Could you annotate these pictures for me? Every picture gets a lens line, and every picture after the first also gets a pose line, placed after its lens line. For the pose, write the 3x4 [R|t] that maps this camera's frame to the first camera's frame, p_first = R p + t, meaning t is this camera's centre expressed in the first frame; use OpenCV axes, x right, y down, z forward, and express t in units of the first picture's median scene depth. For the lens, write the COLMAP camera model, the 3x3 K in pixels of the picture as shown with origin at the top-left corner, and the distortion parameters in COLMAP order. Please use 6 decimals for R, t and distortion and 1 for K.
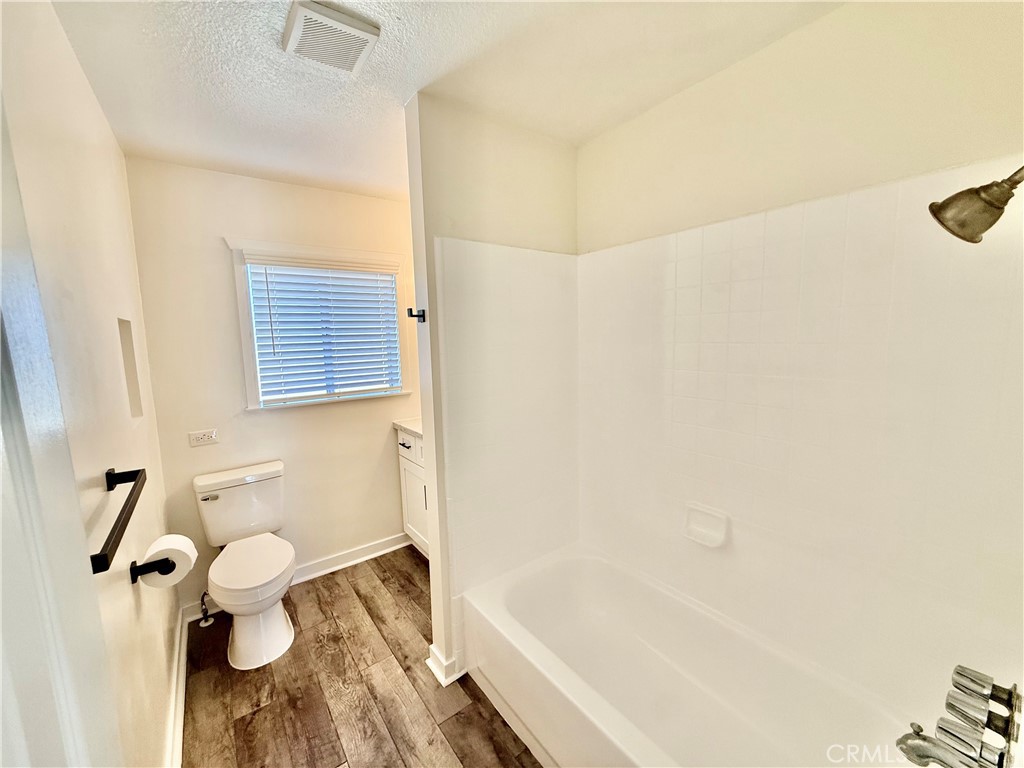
lens RADIAL K [[407.8, 0, 510.0], [0, 407.8, 385.2], [0, 0, 1]] dist [0.002385, -0.000631]
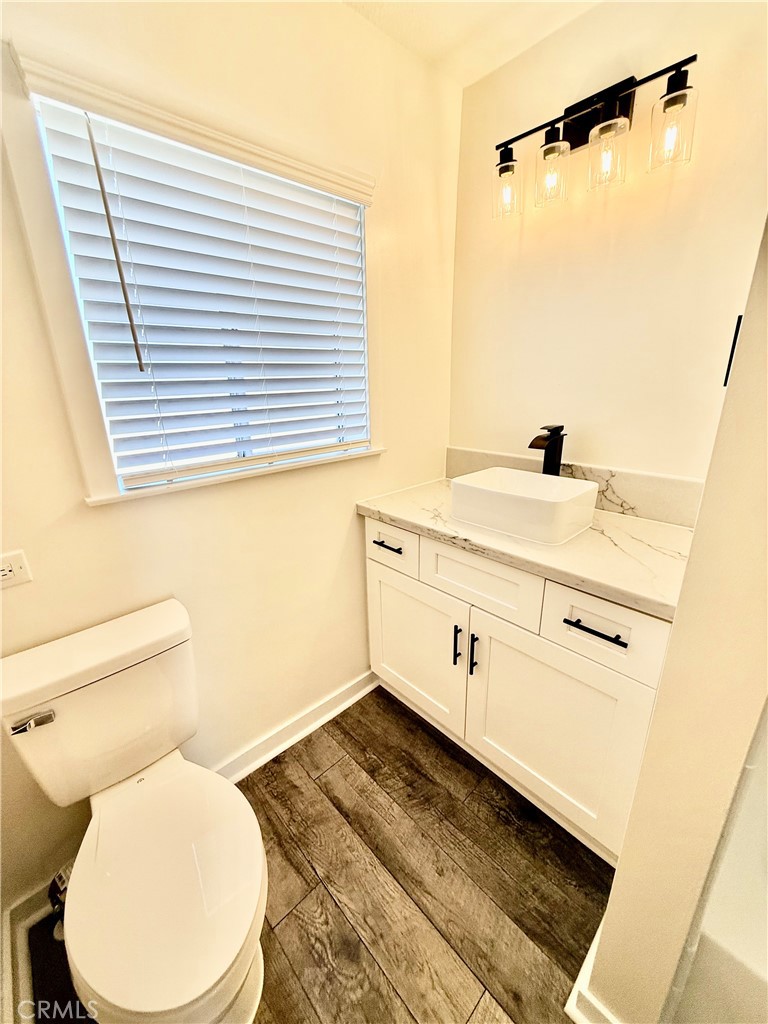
lens RADIAL K [[407.8, 0, 388.3], [0, 407.8, 510.2], [0, 0, 1]] dist [0.002385, -0.000631]
pose [[0.993283, -0.026481, 0.112642, -0.357216], [0.004323, 0.981275, 0.192563, -0.012288], [-0.115632, -0.190783, 0.974798, 0.509558]]
